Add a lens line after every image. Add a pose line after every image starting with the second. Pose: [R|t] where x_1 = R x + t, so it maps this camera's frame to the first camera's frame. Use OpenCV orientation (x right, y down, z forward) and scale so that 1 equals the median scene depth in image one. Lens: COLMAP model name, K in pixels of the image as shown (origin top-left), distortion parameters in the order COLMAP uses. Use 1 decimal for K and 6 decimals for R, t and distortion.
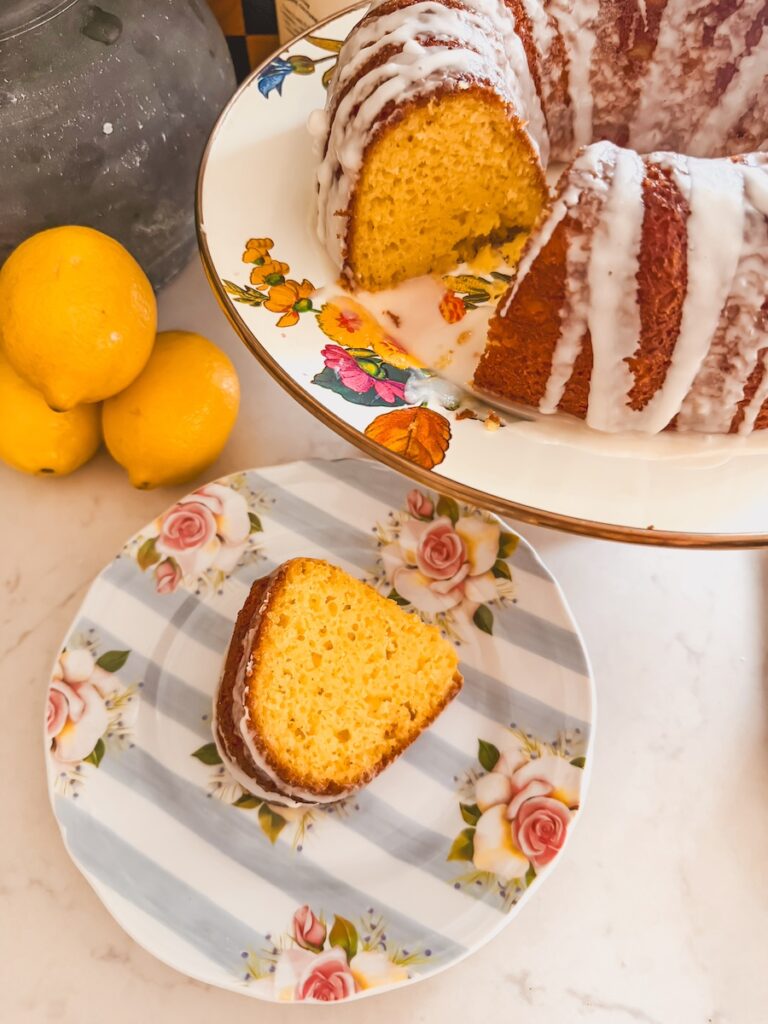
lens RADIAL K [[762.3, 0, 384.0], [0, 762.3, 512.0], [0, 0, 1]] dist [0.115145, -0.371987]
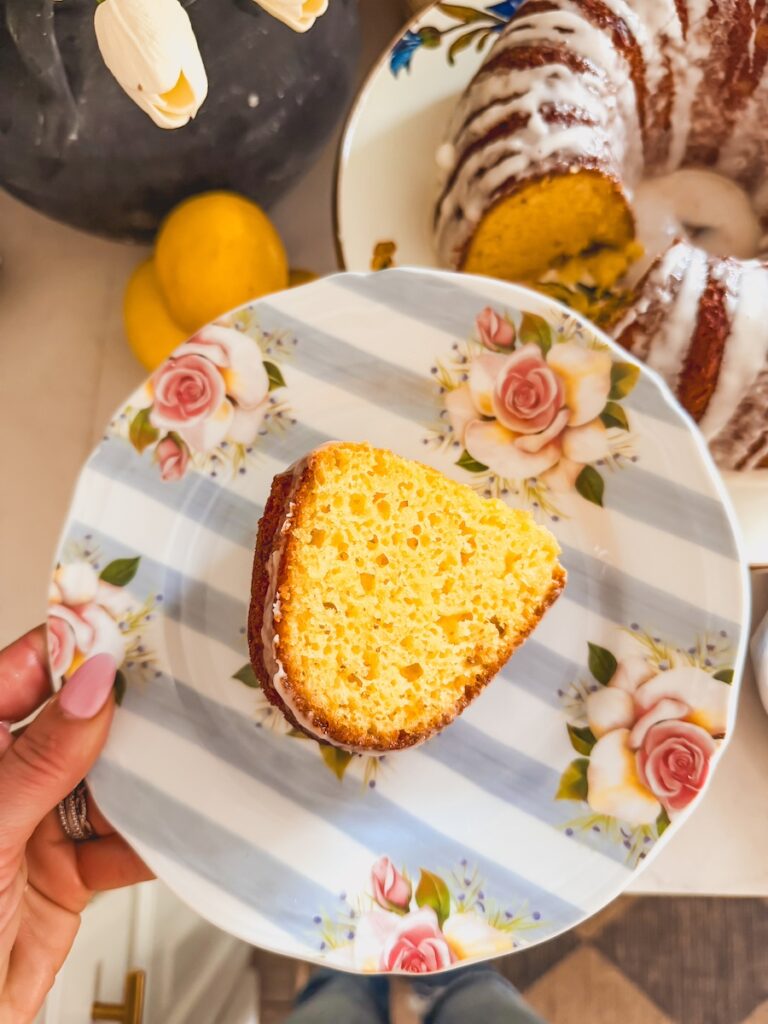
lens RADIAL K [[762.3, 0, 384.0], [0, 762.3, 512.0], [0, 0, 1]] dist [0.115145, -0.371987]
pose [[0.992219, -0.066892, -0.105013, 0.009235], [0.095715, 0.949211, 0.299730, -0.086655], [0.079630, -0.307449, 0.948227, 0.304872]]
